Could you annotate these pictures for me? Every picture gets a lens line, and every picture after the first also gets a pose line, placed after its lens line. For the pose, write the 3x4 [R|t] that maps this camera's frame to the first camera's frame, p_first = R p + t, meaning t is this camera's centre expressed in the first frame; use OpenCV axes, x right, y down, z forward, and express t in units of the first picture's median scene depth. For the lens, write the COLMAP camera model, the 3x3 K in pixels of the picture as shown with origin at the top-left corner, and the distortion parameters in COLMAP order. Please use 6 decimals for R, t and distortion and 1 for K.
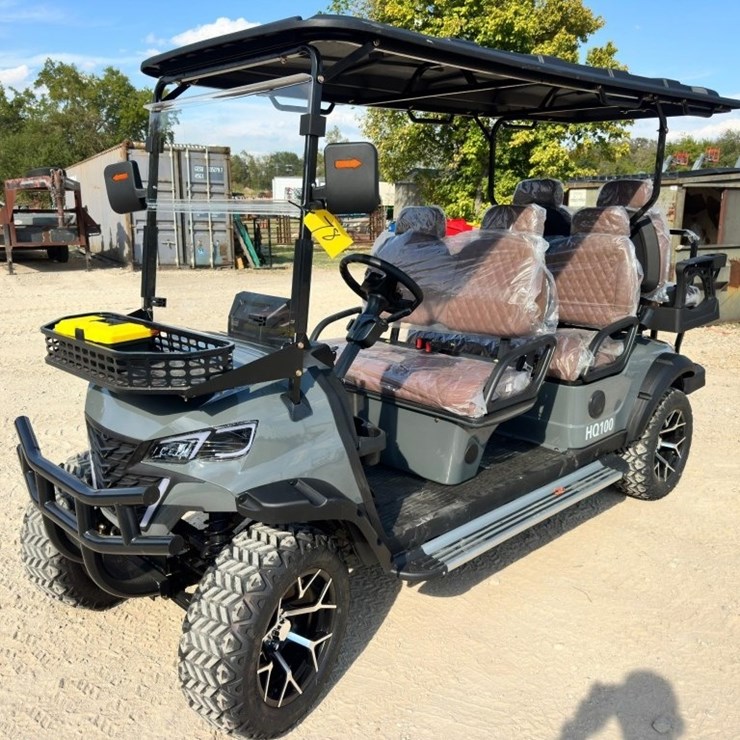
lens RADIAL K [[726.4, 0, 381.2], [0, 726.4, 370.5], [0, 0, 1]] dist [0.066705, 0.000000]
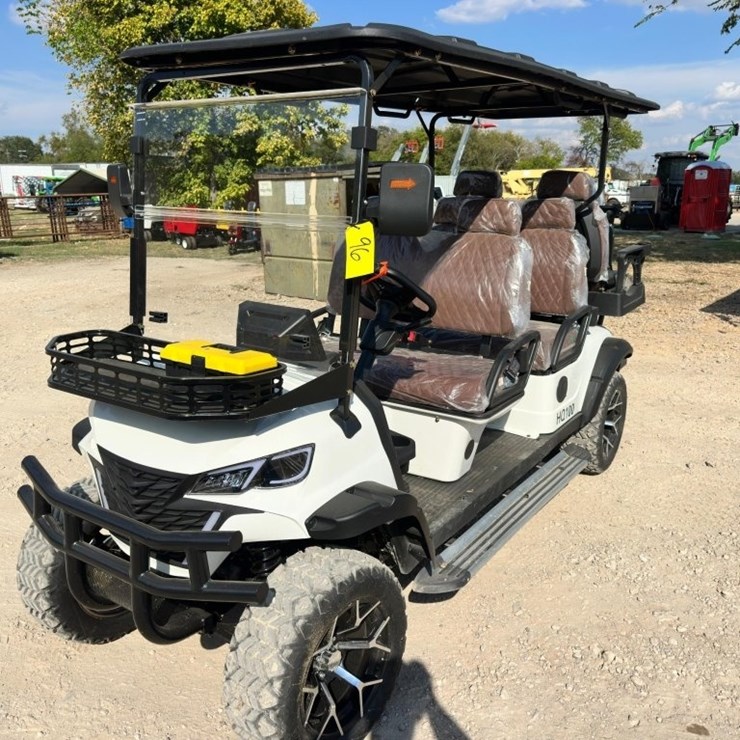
lens RADIAL K [[726.4, 0, 365.2], [0, 726.4, 374.8], [0, 0, 1]] dist [0.066705, 0.000000]
pose [[0.978599, -0.065109, 0.195206, -0.247562], [0.057580, 0.997371, 0.044005, -0.051136], [-0.197558, -0.031823, 0.979774, 0.043723]]
